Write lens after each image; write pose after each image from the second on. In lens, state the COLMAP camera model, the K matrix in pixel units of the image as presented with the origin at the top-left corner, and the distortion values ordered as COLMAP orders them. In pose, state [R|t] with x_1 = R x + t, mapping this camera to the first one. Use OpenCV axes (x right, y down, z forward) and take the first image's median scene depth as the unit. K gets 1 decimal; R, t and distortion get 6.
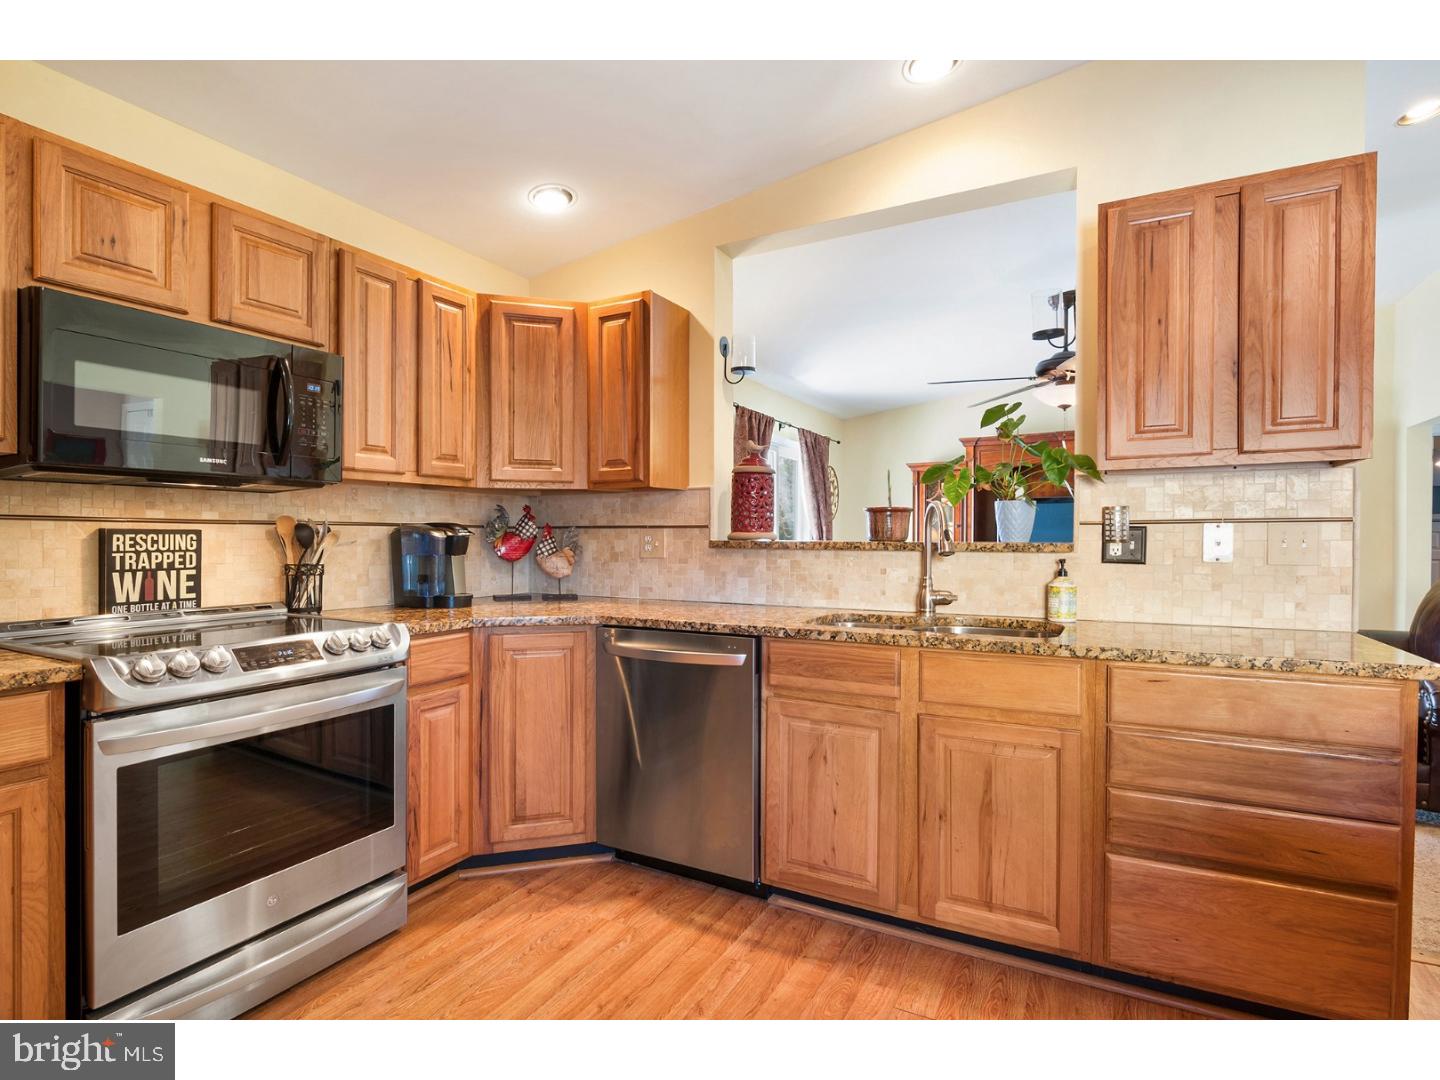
lens RADIAL K [[725.3, 0, 716.0], [0, 725.3, 537.2], [0, 0, 1]] dist [-0.006736, -0.000473]
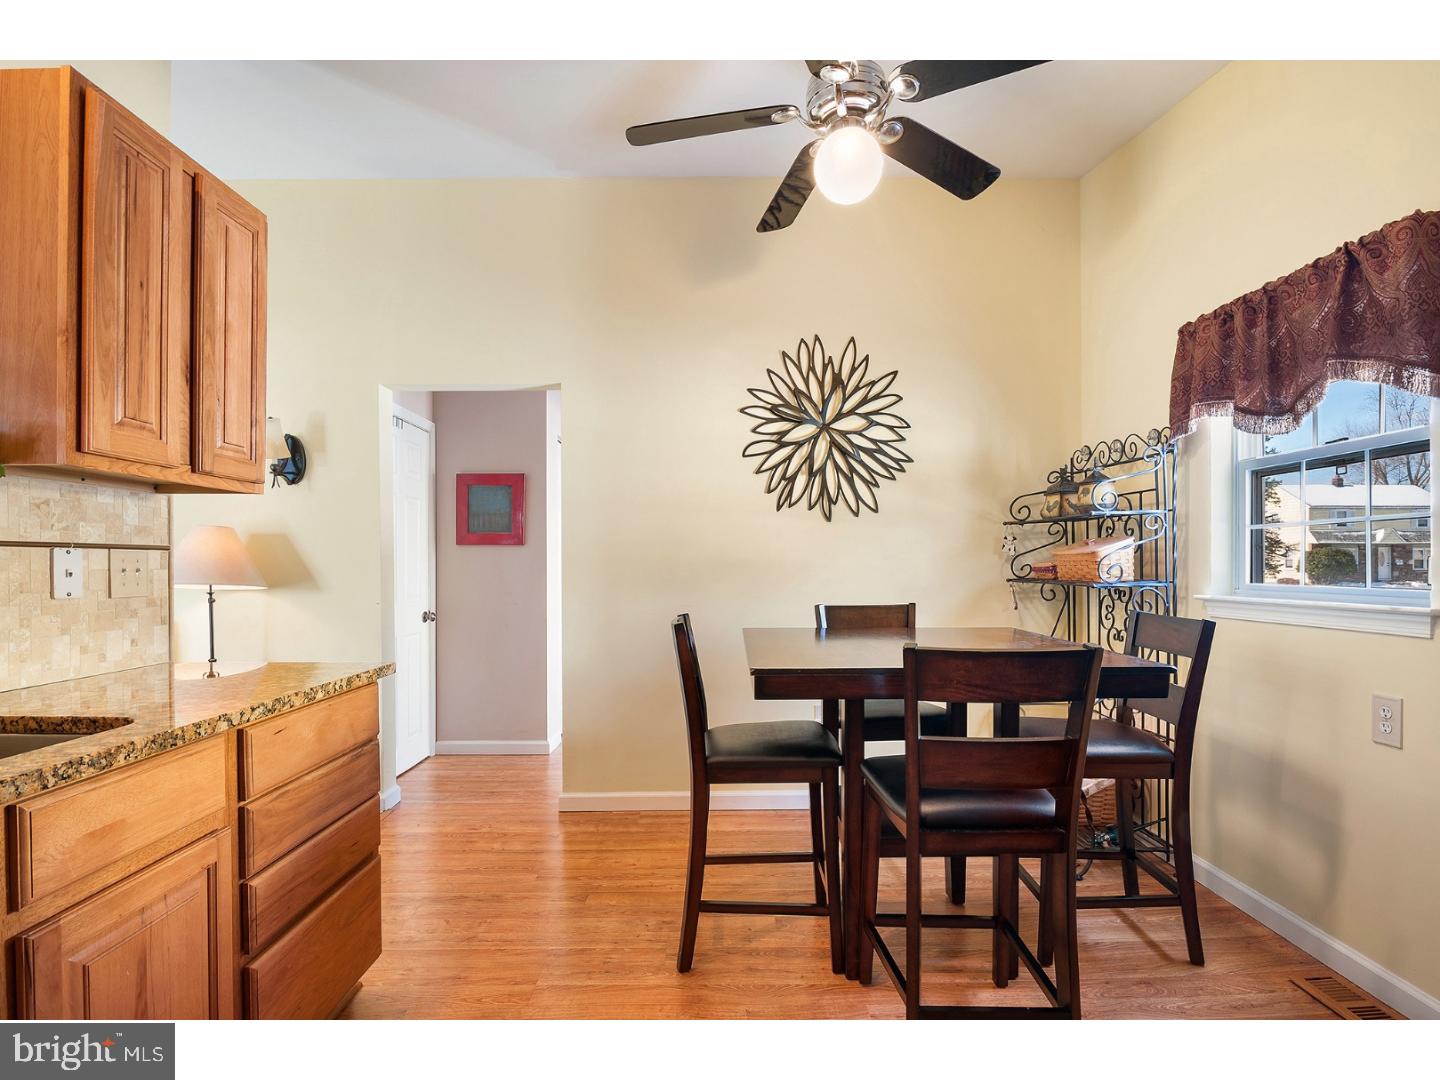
lens RADIAL K [[725.3, 0, 718.3], [0, 725.3, 567.9], [0, 0, 1]] dist [-0.006736, -0.000473]
pose [[-0.474427, 0.000391, 0.880295, -0.361958], [-0.001952, 0.999997, -0.001496, 0.002062], [-0.880293, -0.002428, -0.474424, 0.847526]]
